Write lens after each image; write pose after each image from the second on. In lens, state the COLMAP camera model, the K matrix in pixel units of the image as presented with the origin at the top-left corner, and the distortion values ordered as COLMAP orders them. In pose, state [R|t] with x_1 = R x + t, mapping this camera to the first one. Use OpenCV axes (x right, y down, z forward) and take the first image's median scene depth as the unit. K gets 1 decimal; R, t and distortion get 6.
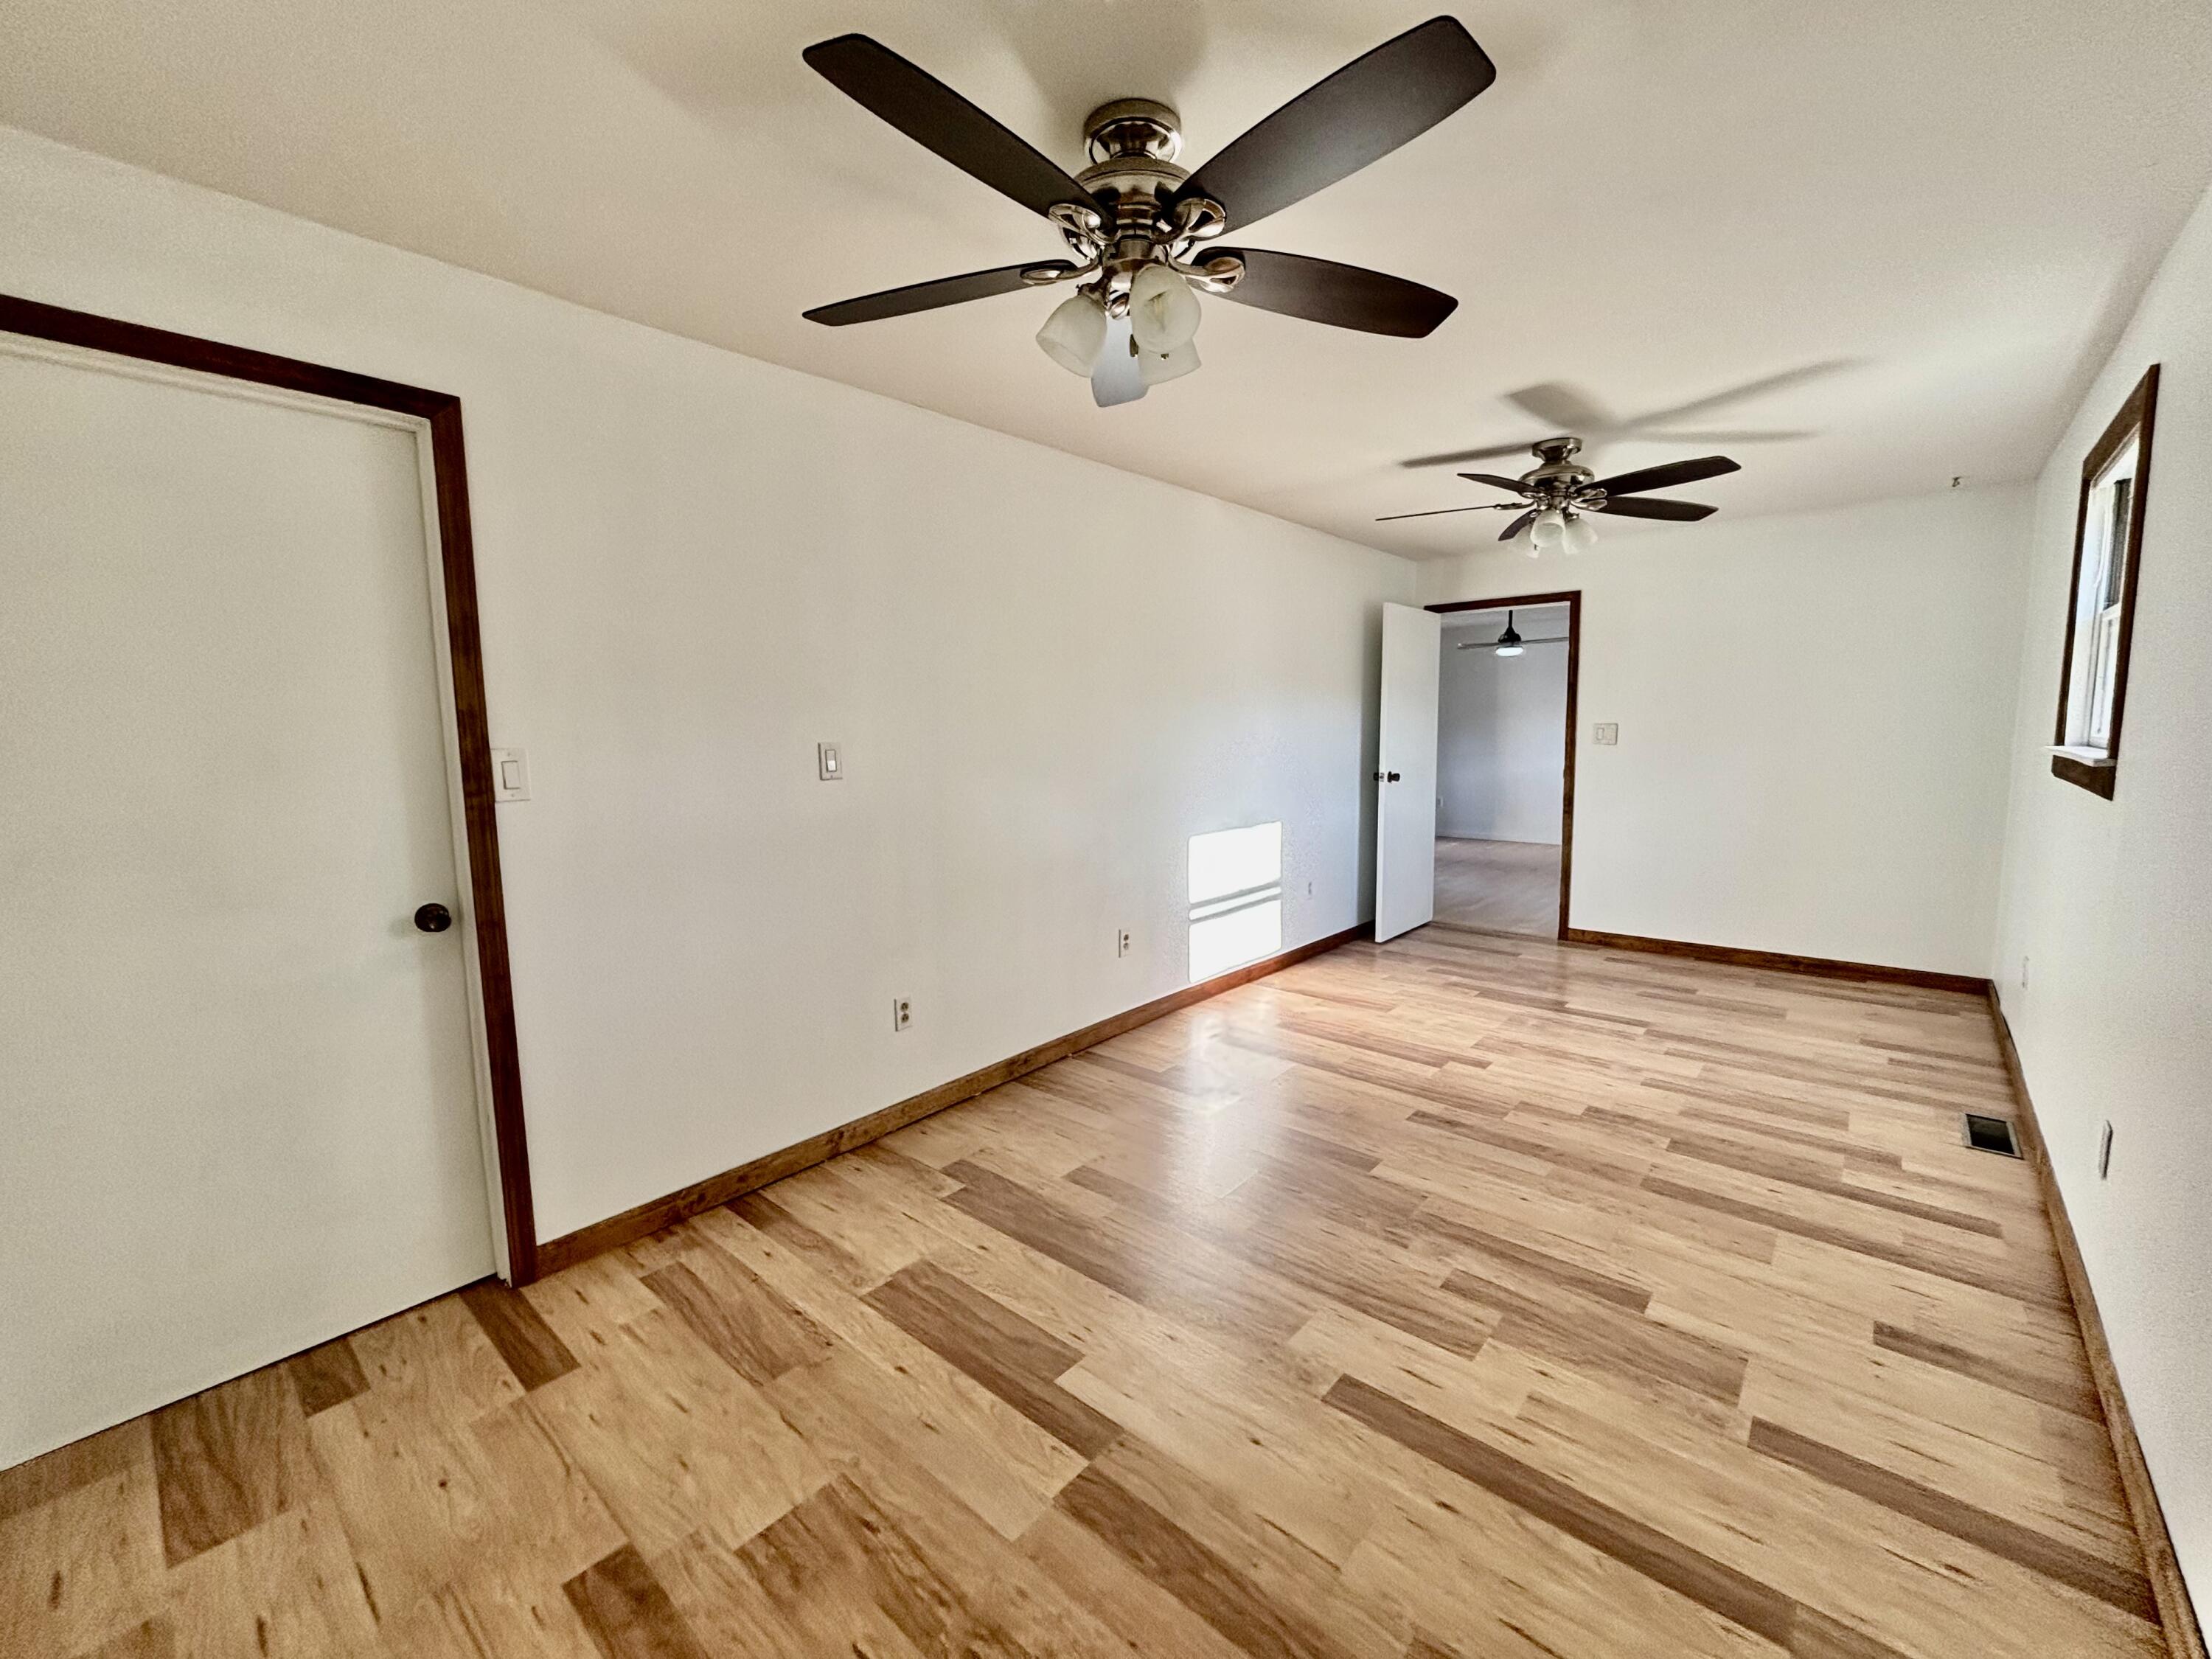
lens RADIAL K [[902.5, 0, 1107.4], [0, 902.5, 822.6], [0, 0, 1]] dist [-0.006916, 0.001203]
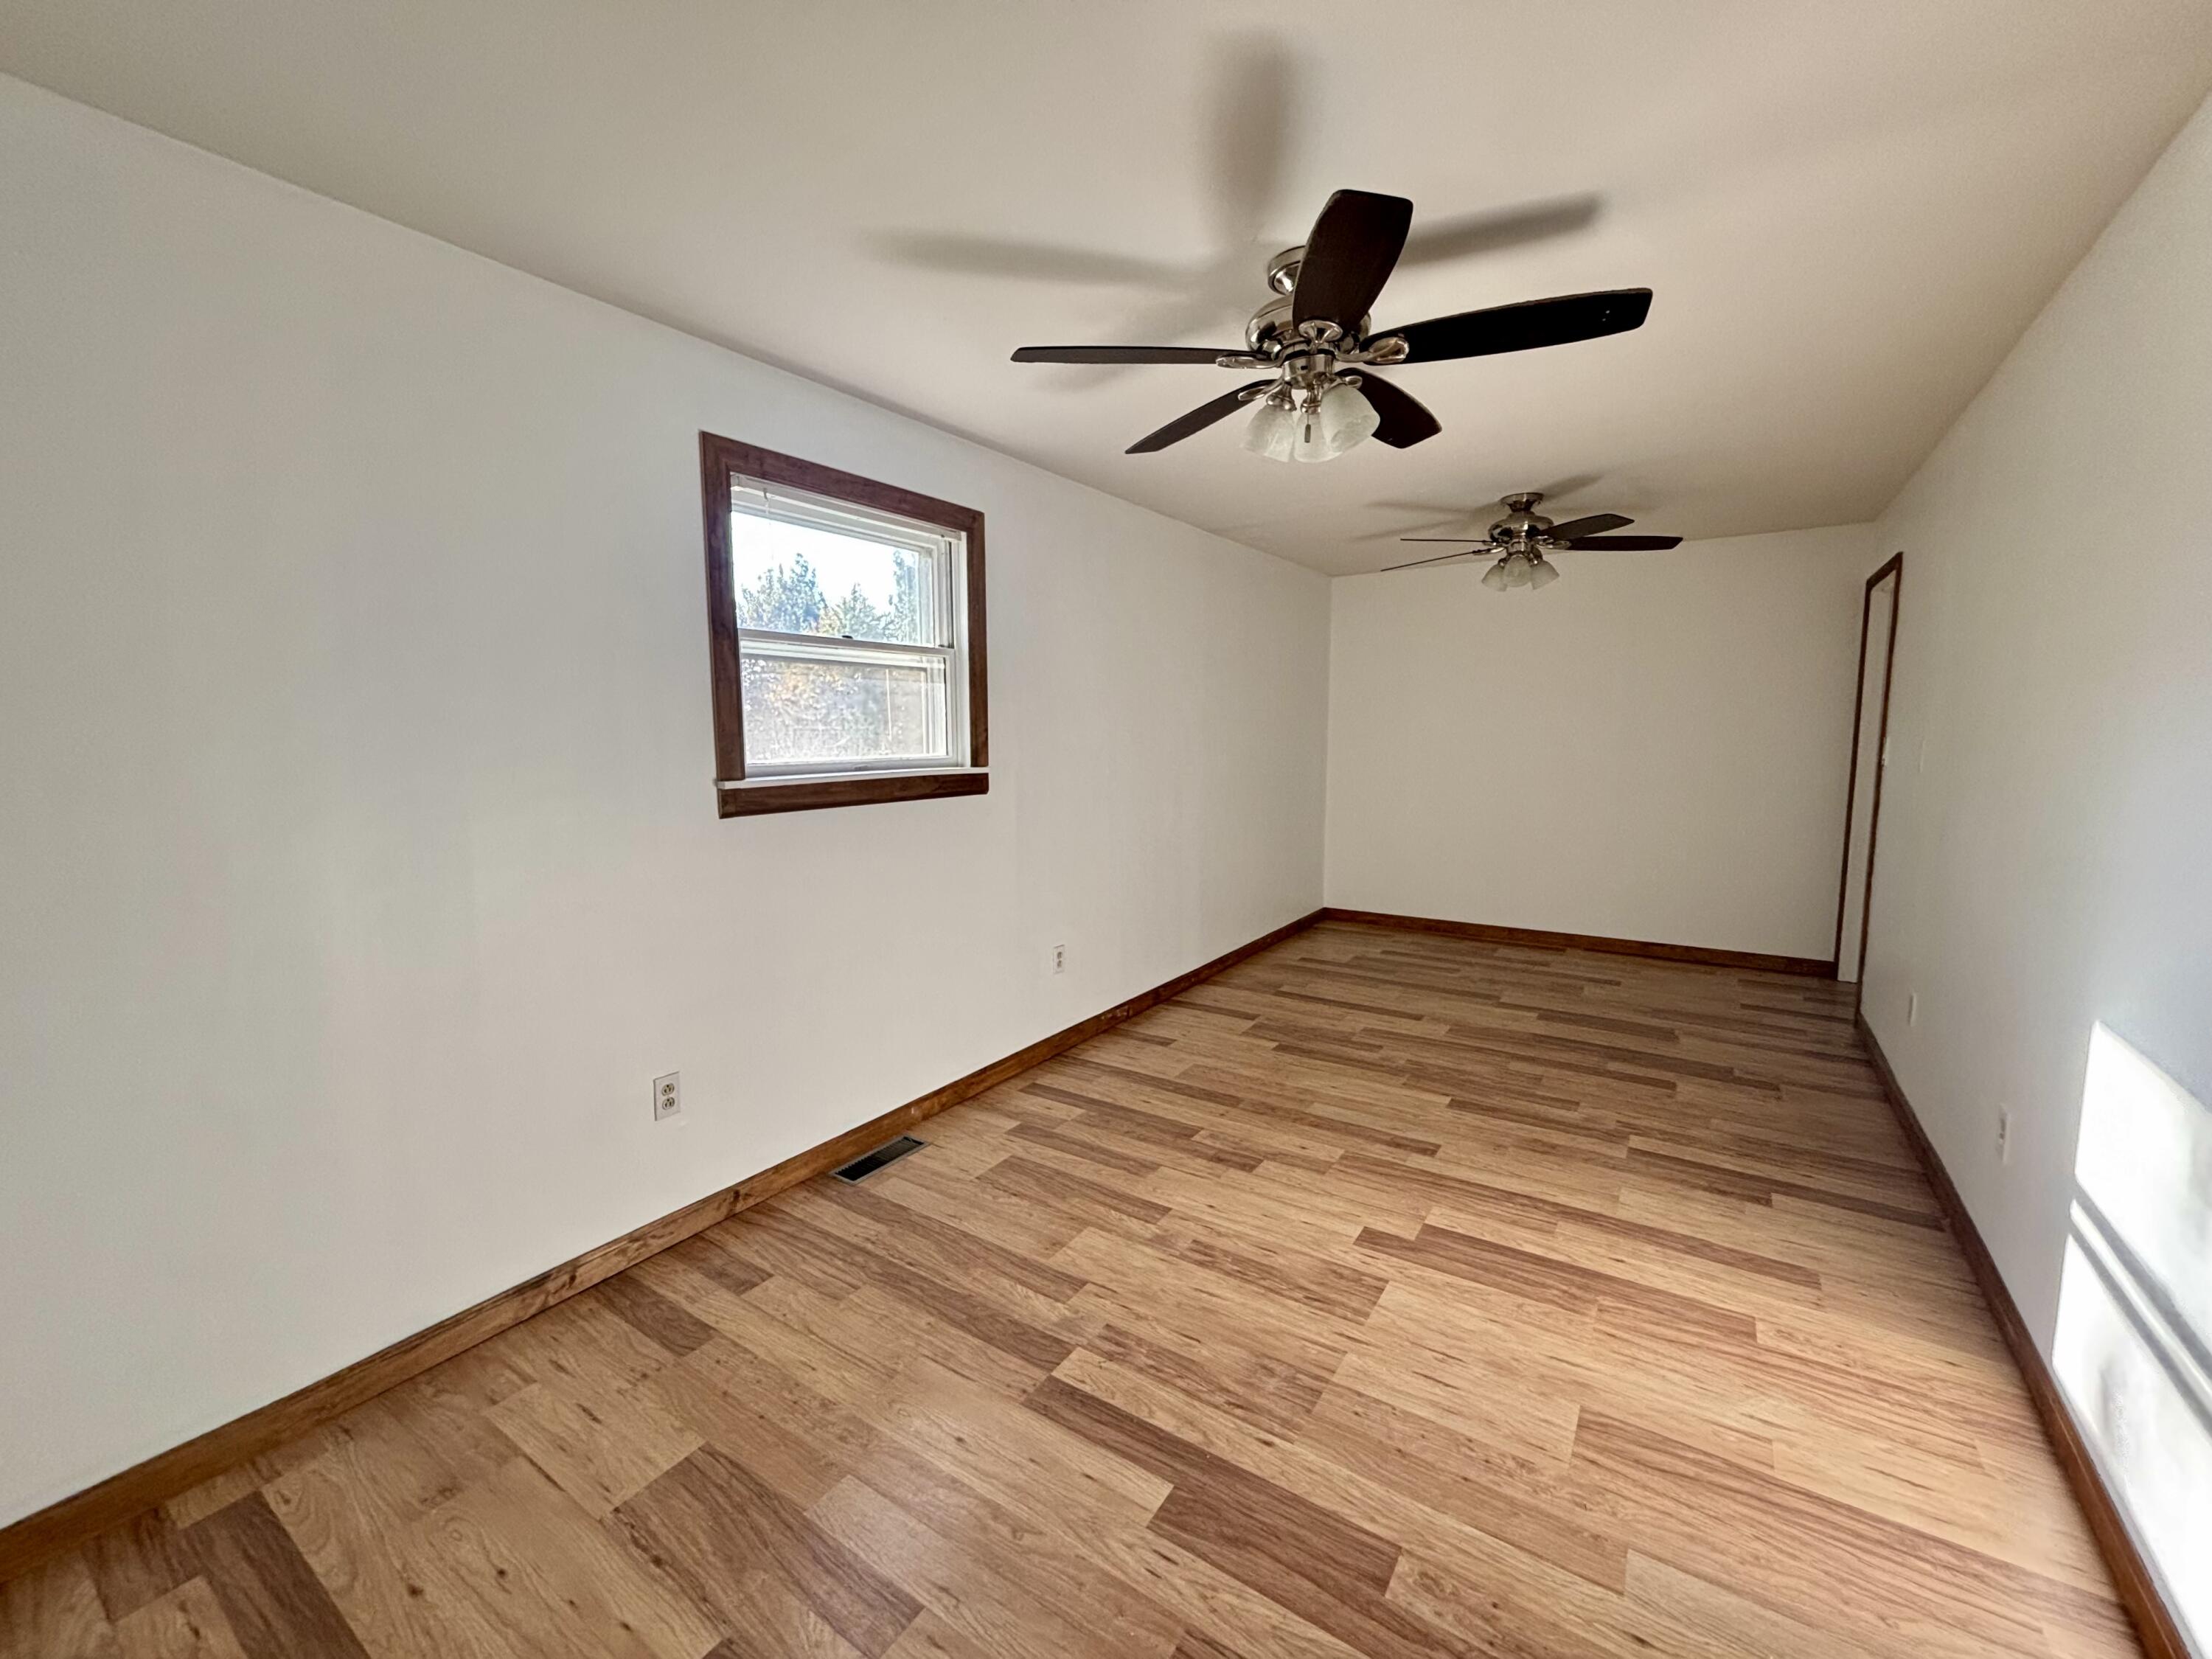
lens RADIAL K [[902.5, 0, 1107.2], [0, 902.5, 831.0], [0, 0, 1]] dist [-0.006916, 0.001203]
pose [[-0.991362, 0.034072, -0.126653, 0.818998], [0.004785, 0.974420, 0.224682, -0.223905], [0.131069, 0.222135, -0.966166, 1.861017]]
